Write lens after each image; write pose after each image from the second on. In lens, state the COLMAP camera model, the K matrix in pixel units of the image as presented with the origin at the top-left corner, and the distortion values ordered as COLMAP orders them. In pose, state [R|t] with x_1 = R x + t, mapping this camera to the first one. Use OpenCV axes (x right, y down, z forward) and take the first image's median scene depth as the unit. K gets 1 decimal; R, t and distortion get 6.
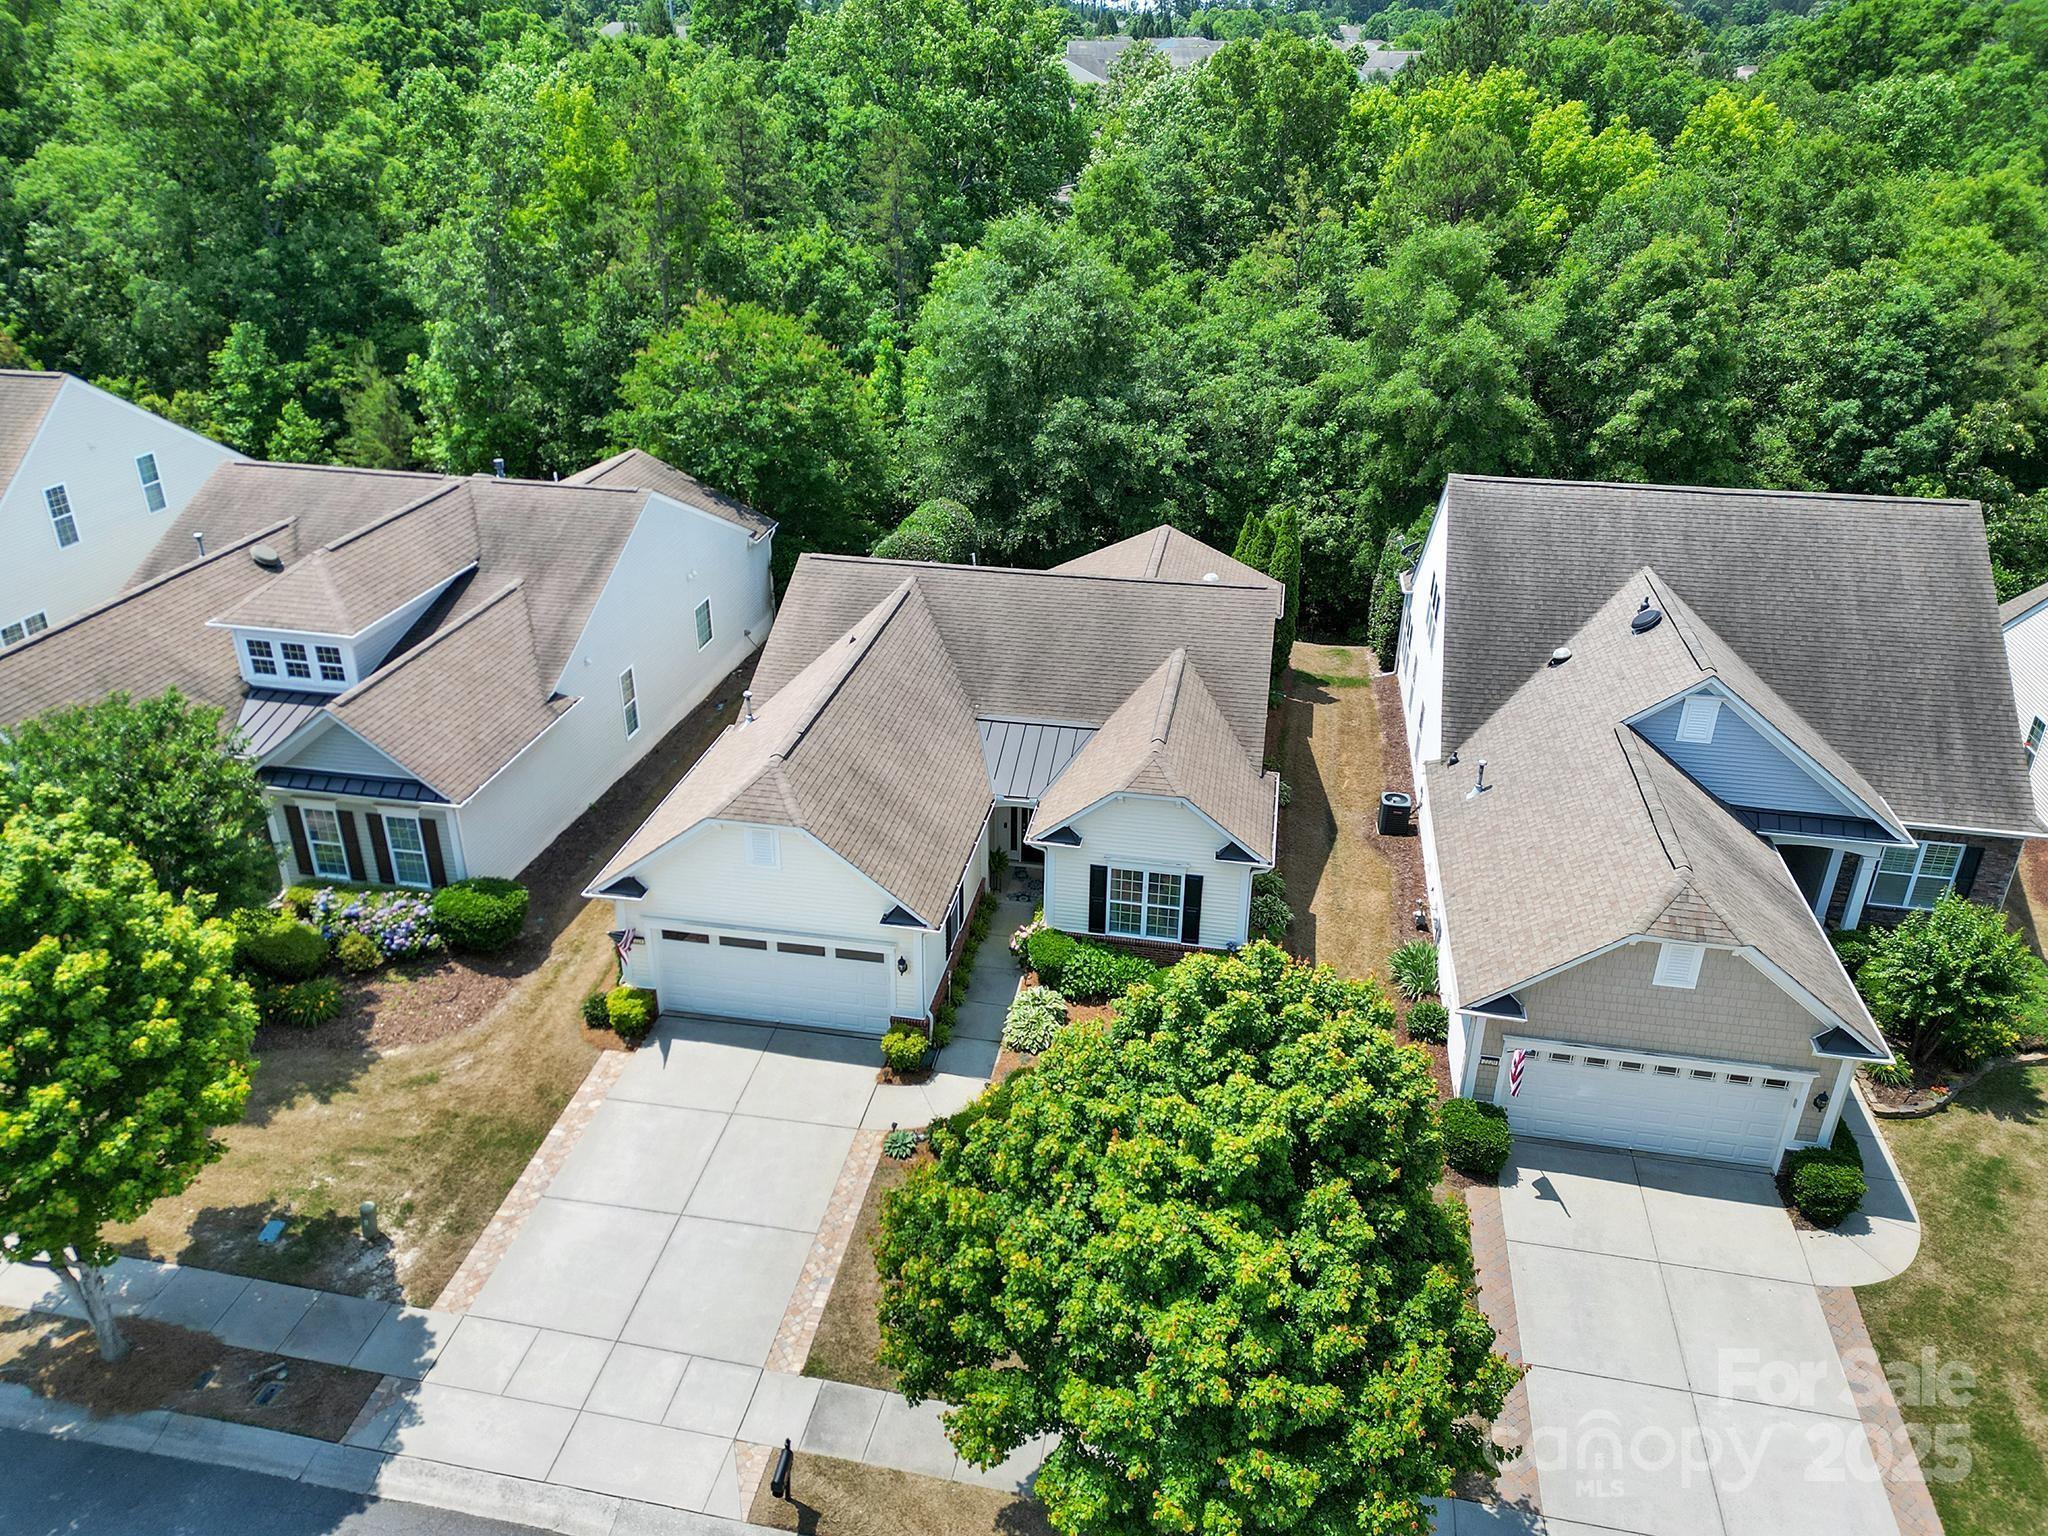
lens RADIAL K [[1413.3, 0, 1018.3], [0, 1413.3, 835.0], [0, 0, 1]] dist [0.172354, -0.248883]
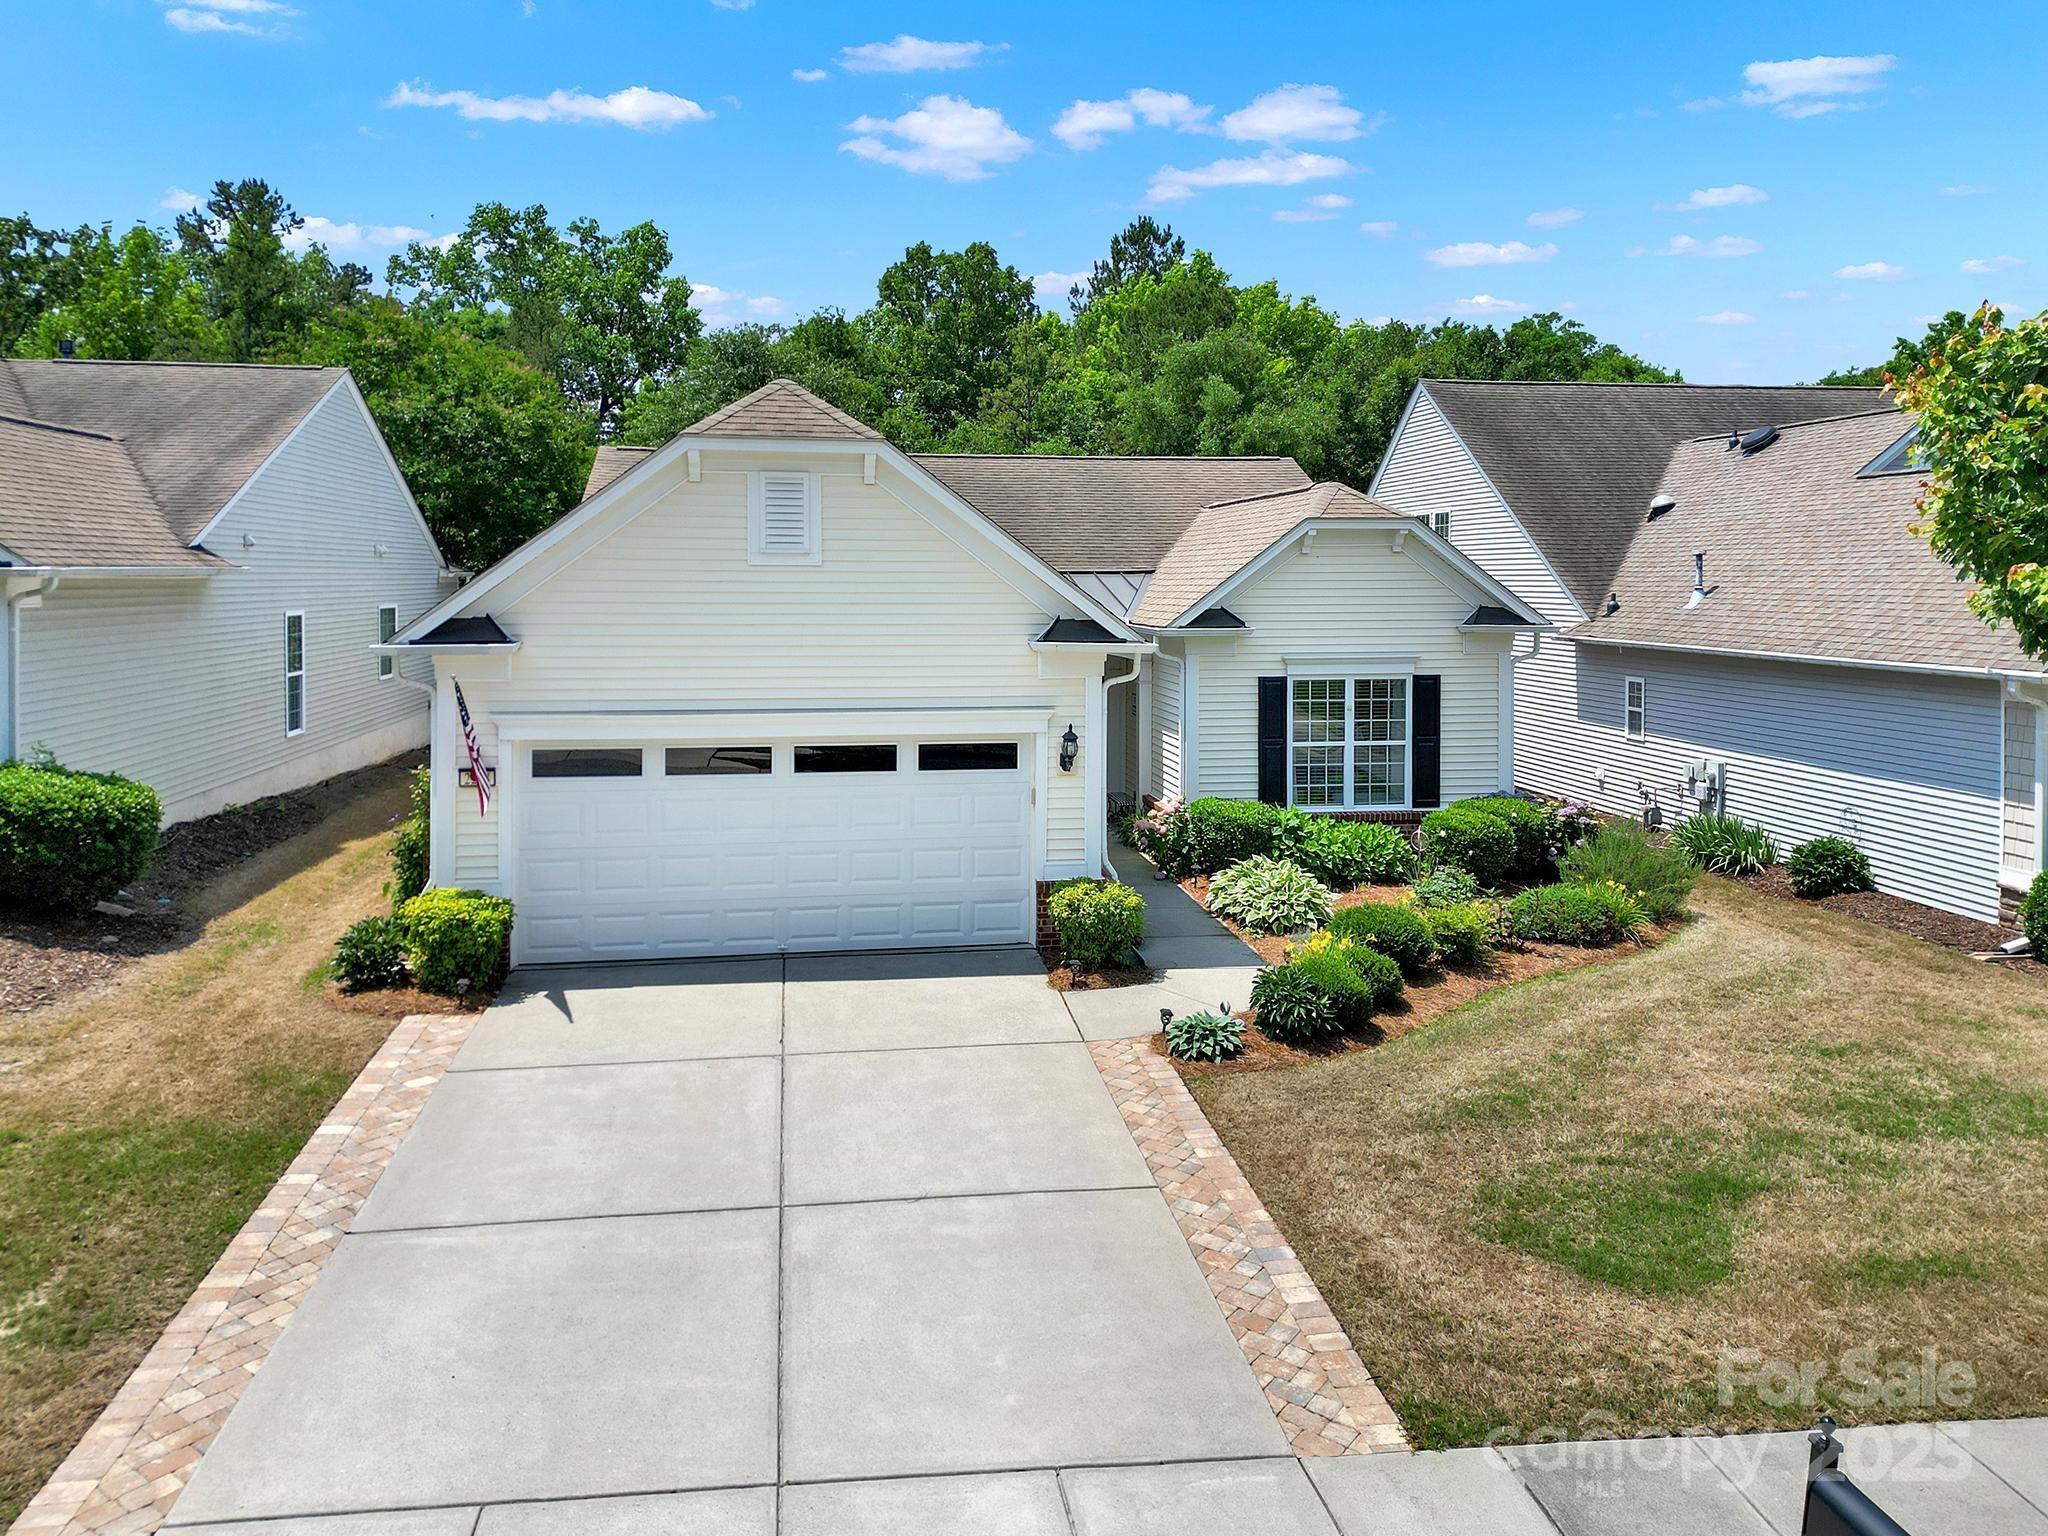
lens RADIAL K [[1455.1, 0, 1015.2], [0, 1455.1, 733.5], [0, 0, 1]] dist [0.085461, -0.084682]
pose [[0.943842, -0.043356, 0.327542, -0.254572], [0.172193, 0.910622, -0.375654, 0.263601], [-0.281980, 0.410959, 0.866949, 0.535837]]
